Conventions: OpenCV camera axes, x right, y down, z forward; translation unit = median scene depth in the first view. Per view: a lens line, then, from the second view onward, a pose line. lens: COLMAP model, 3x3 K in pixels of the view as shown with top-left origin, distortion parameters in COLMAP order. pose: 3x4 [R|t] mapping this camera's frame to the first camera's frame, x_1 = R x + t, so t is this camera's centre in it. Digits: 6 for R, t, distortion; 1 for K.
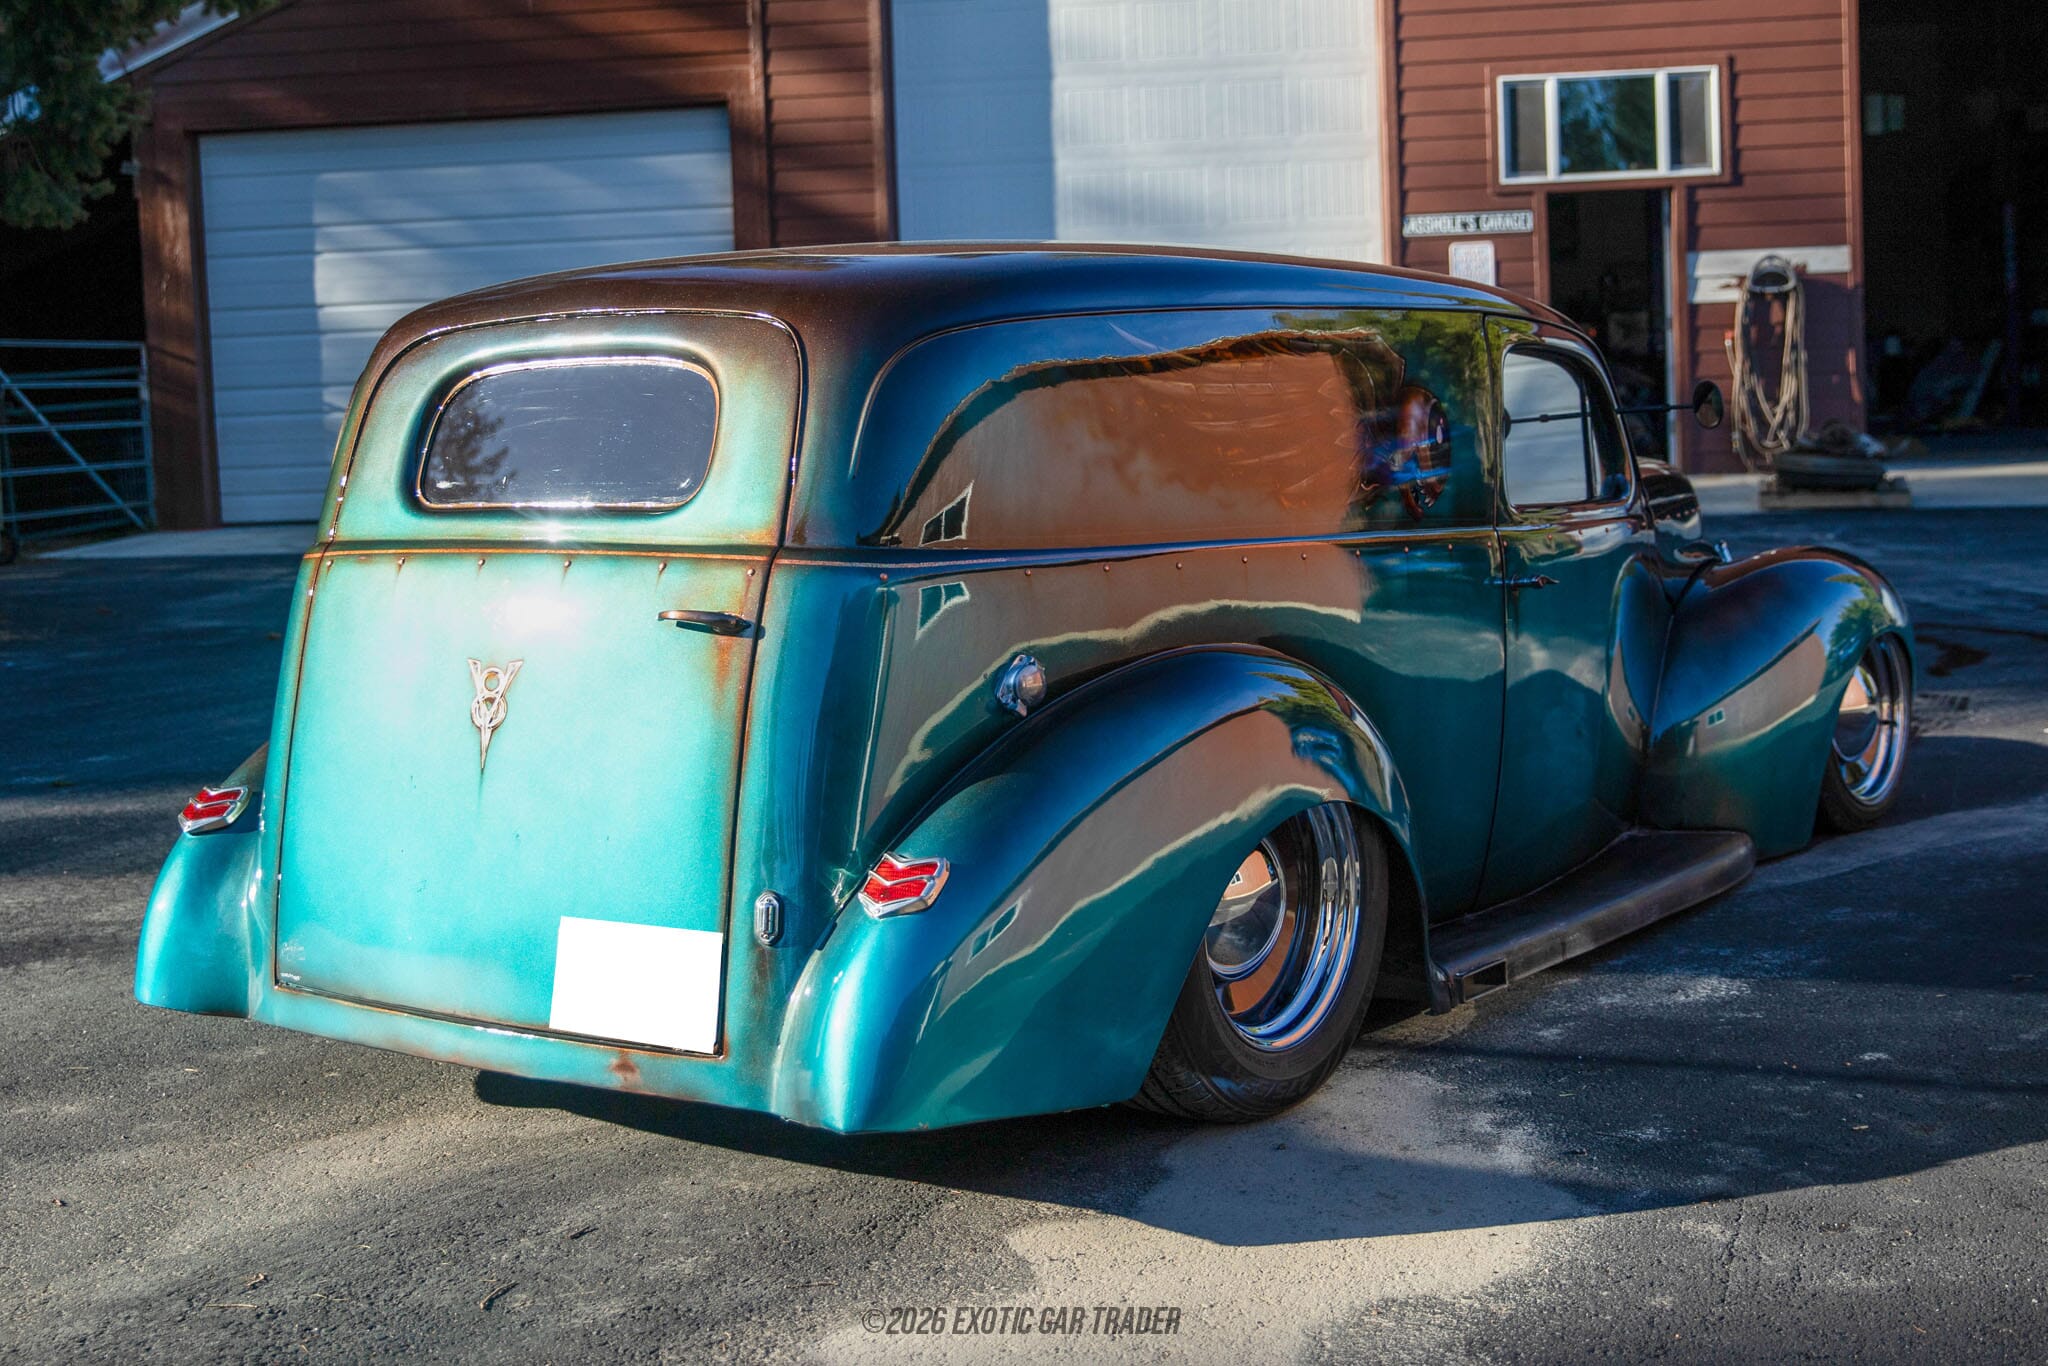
lens RADIAL K [[2659.8, 0, 1021.5], [0, 2659.8, 526.1], [0, 0, 1]] dist [-0.010430, 0.033402]
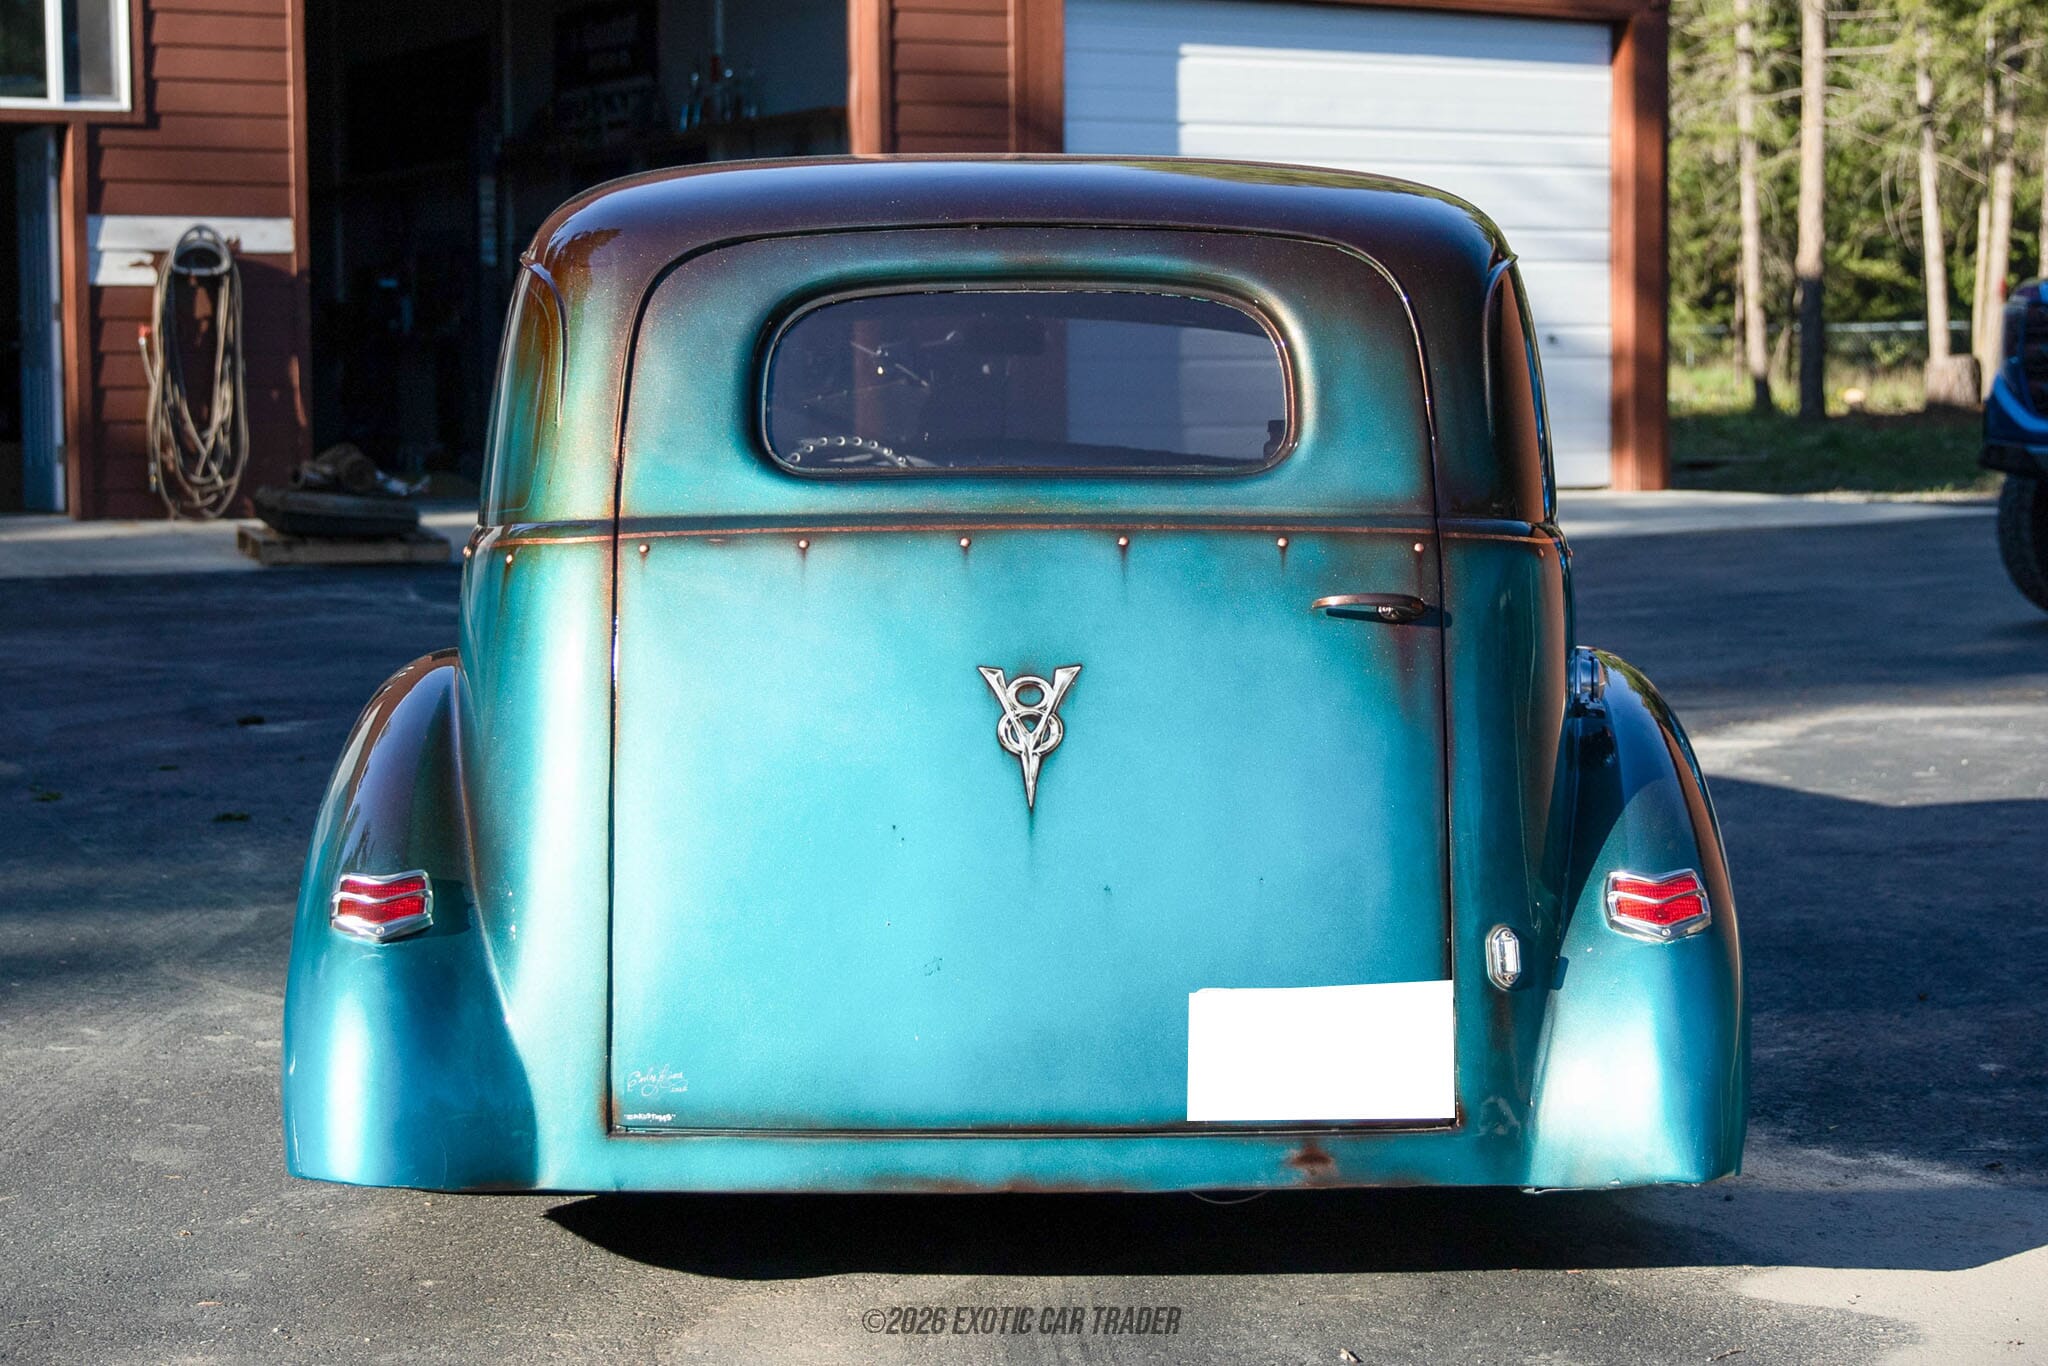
lens RADIAL K [[3736.8, 0, 1024.0], [0, 3736.8, 683.0], [0, 0, 1]] dist [-0.036411, -0.078401]
pose [[0.800550, -0.013956, 0.599104, -0.159117], [0.003037, 0.999810, 0.019232, 0.006577], [-0.599258, -0.013577, 0.800441, 0.025997]]
